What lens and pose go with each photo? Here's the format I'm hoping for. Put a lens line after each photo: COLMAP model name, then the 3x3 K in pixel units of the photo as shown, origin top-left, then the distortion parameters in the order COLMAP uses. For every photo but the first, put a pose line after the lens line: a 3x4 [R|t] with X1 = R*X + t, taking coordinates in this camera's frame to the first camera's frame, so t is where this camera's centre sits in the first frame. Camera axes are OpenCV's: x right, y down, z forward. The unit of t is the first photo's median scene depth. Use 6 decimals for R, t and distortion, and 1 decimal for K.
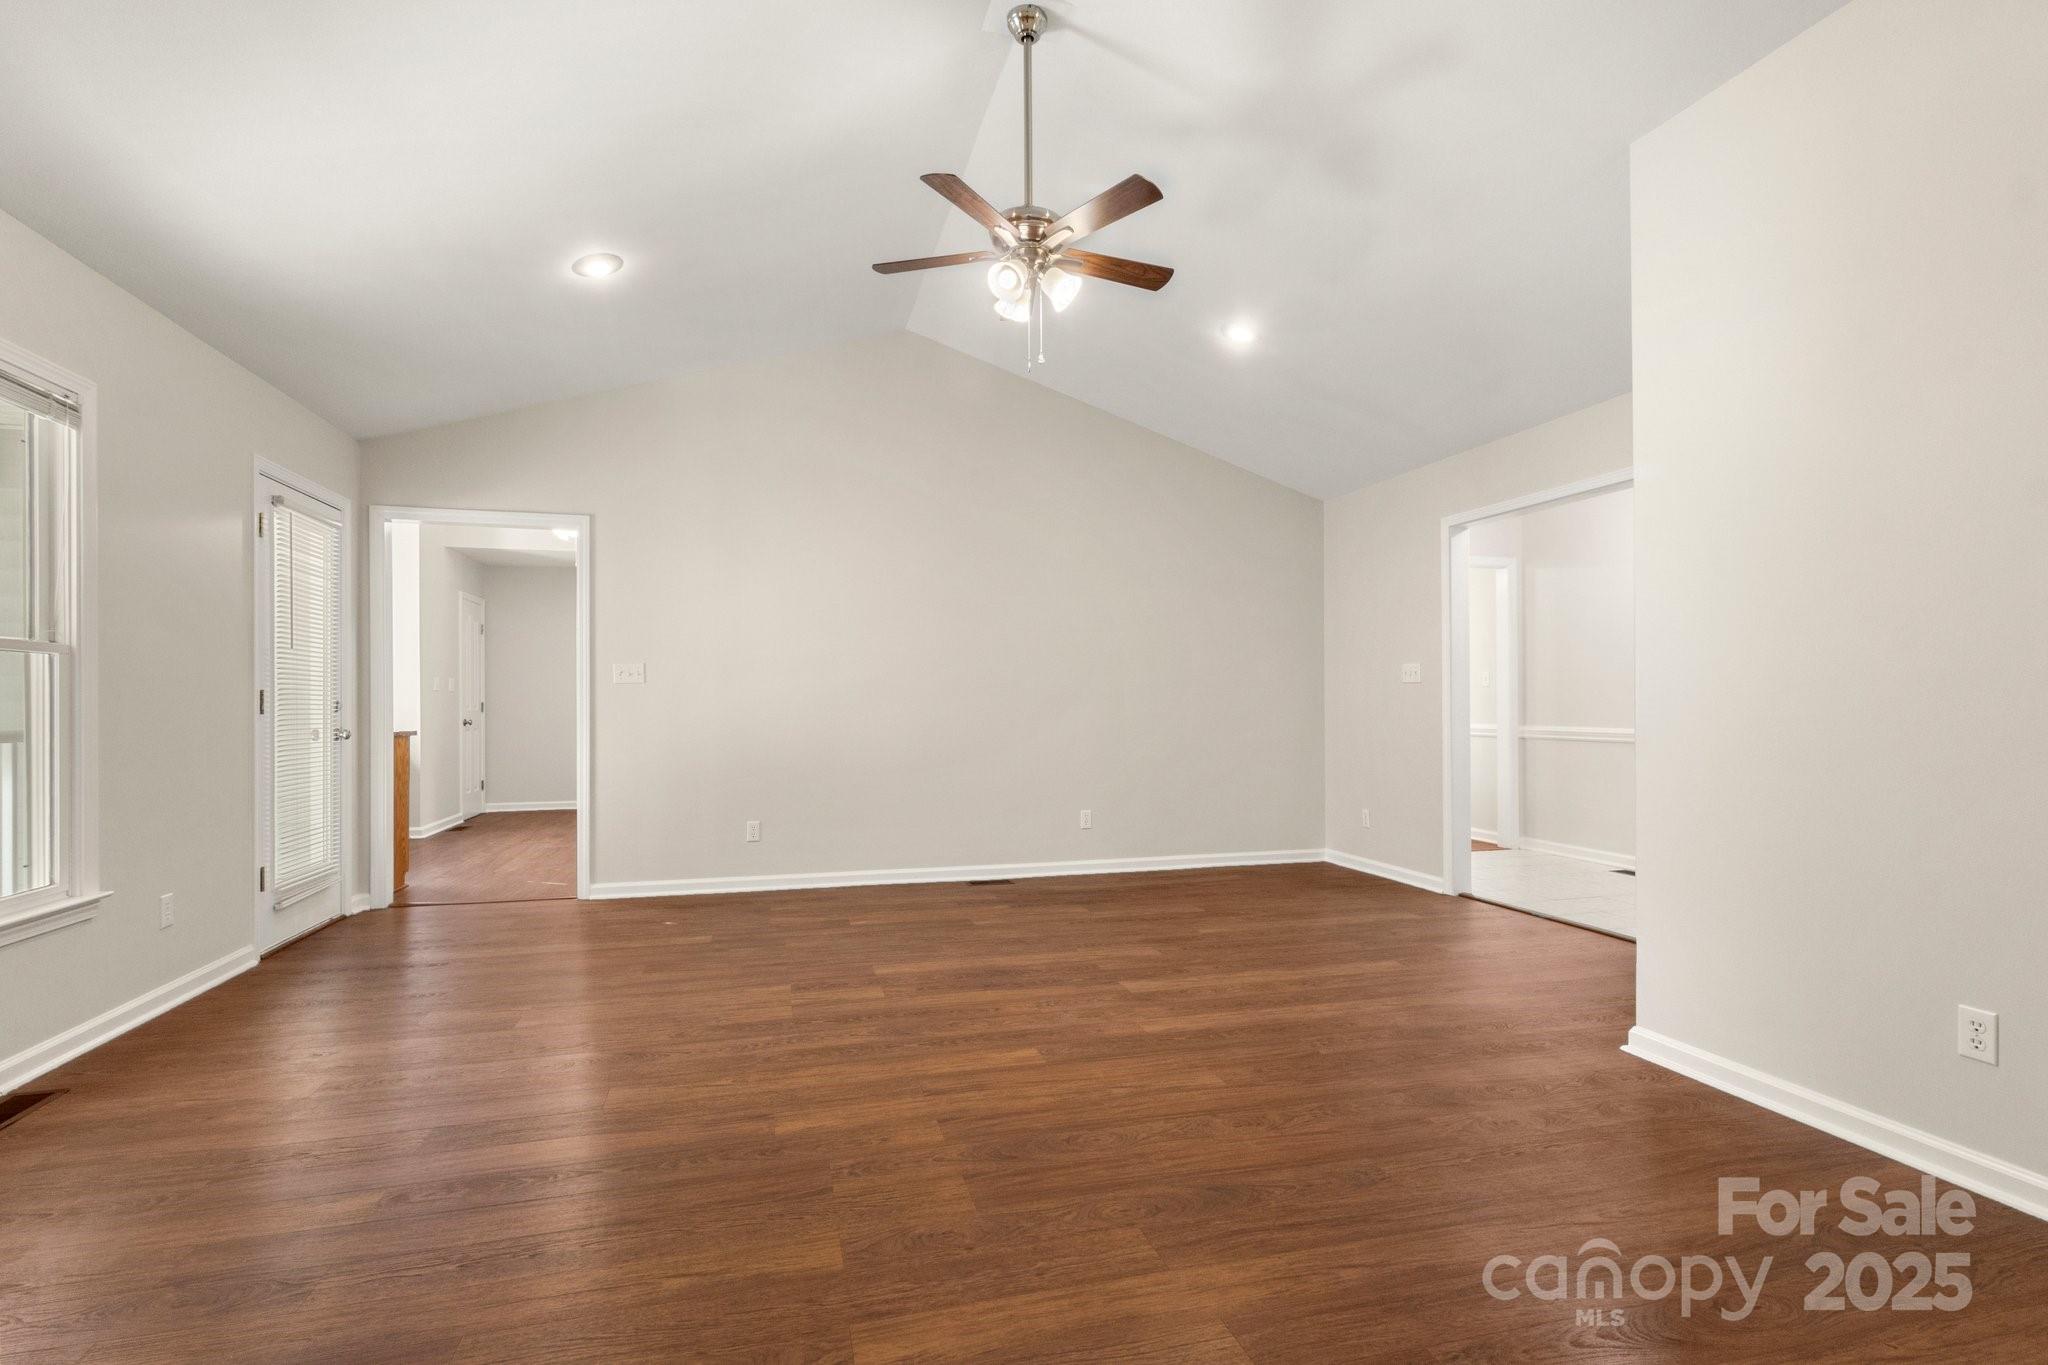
lens RADIAL K [[958.1, 0, 1019.5], [0, 958.1, 694.7], [0, 0, 1]] dist [0.011623, -0.003389]
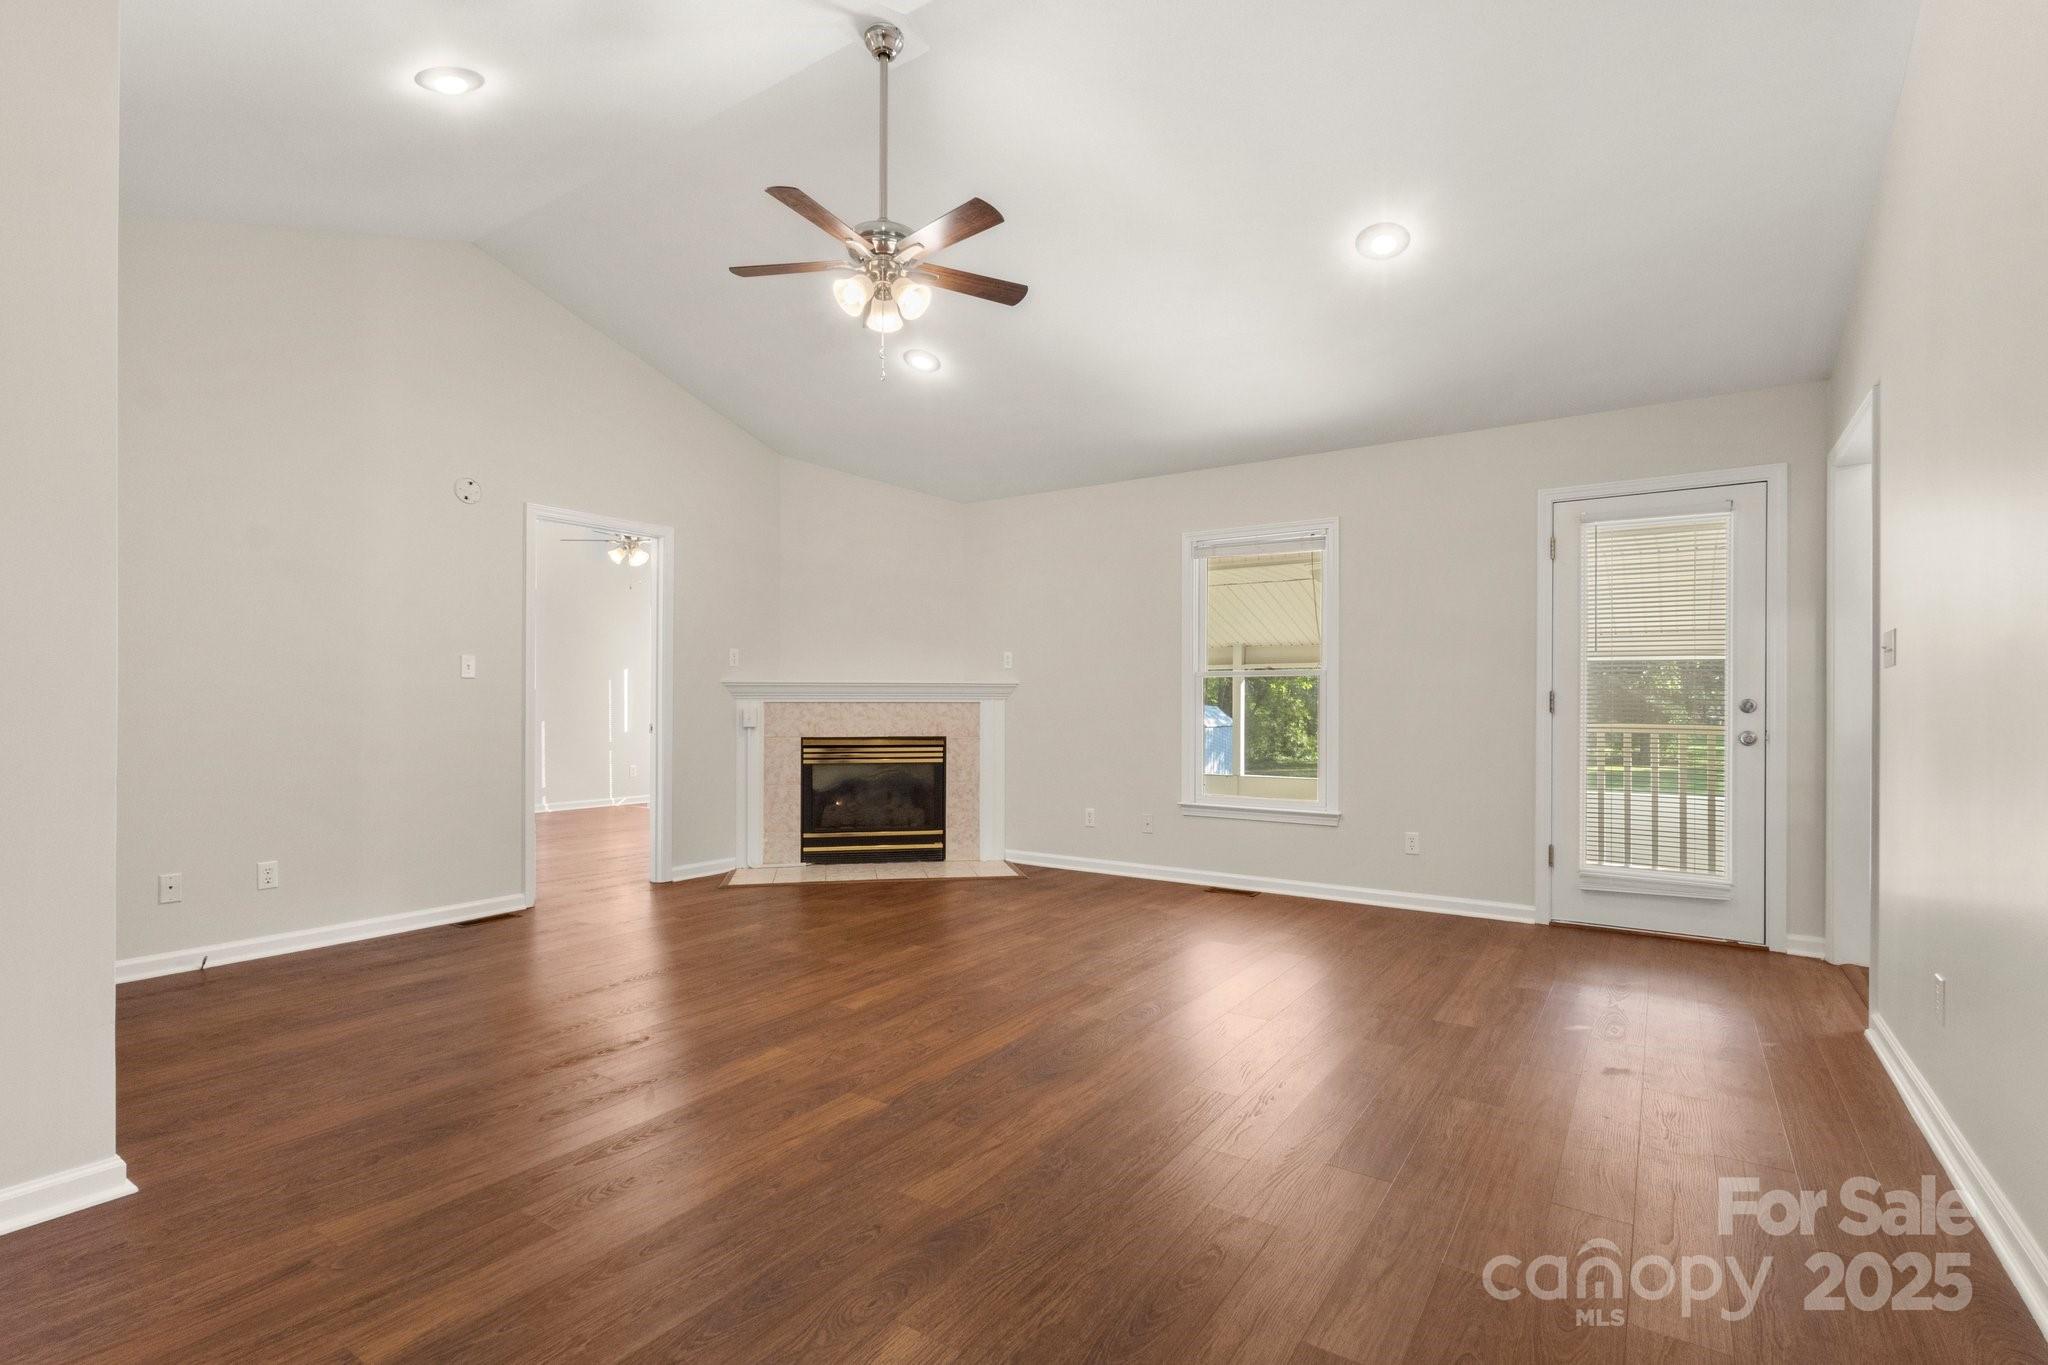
lens RADIAL K [[958.1, 0, 998.7], [0, 958.1, 706.9], [0, 0, 1]] dist [0.011623, -0.003389]
pose [[-0.768328, 0.005347, -0.640034, 0.557590], [0.003781, 0.999986, 0.003815, 0.012137], [0.640045, 0.000511, -0.768337, 1.825309]]
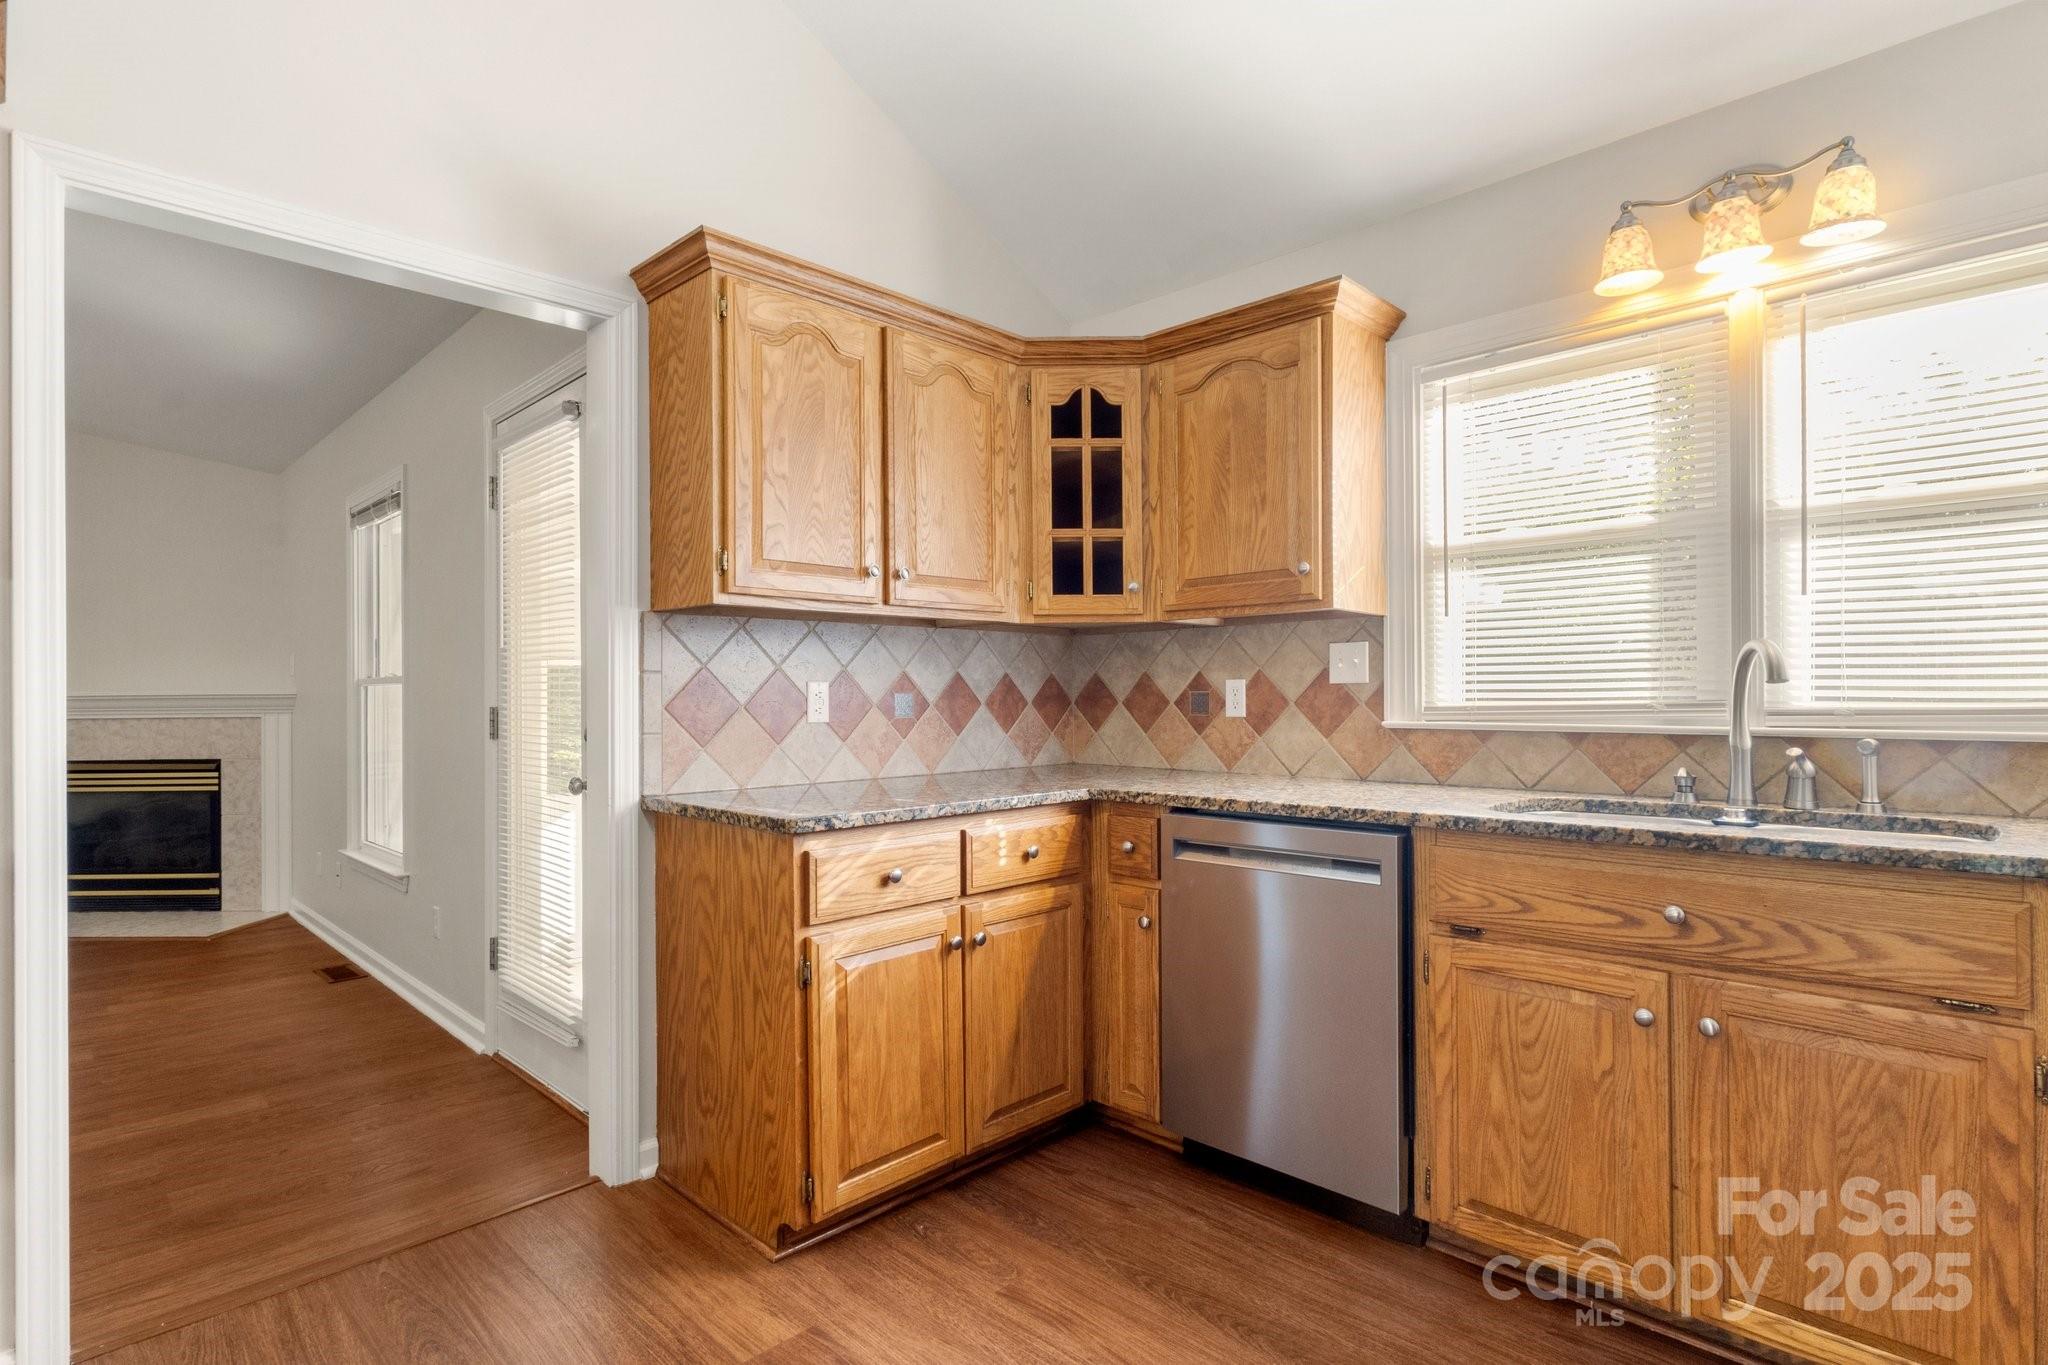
lens RADIAL K [[996.8, 0, 1039.1], [0, 996.8, 702.2], [0, 0, 1]] dist [-0.004314, 0.000107]
pose [[-0.867430, 0.012250, -0.497408, -1.001498], [0.013058, 0.999913, 0.001854, -0.001659], [0.497387, -0.004887, -0.867515, 2.397092]]
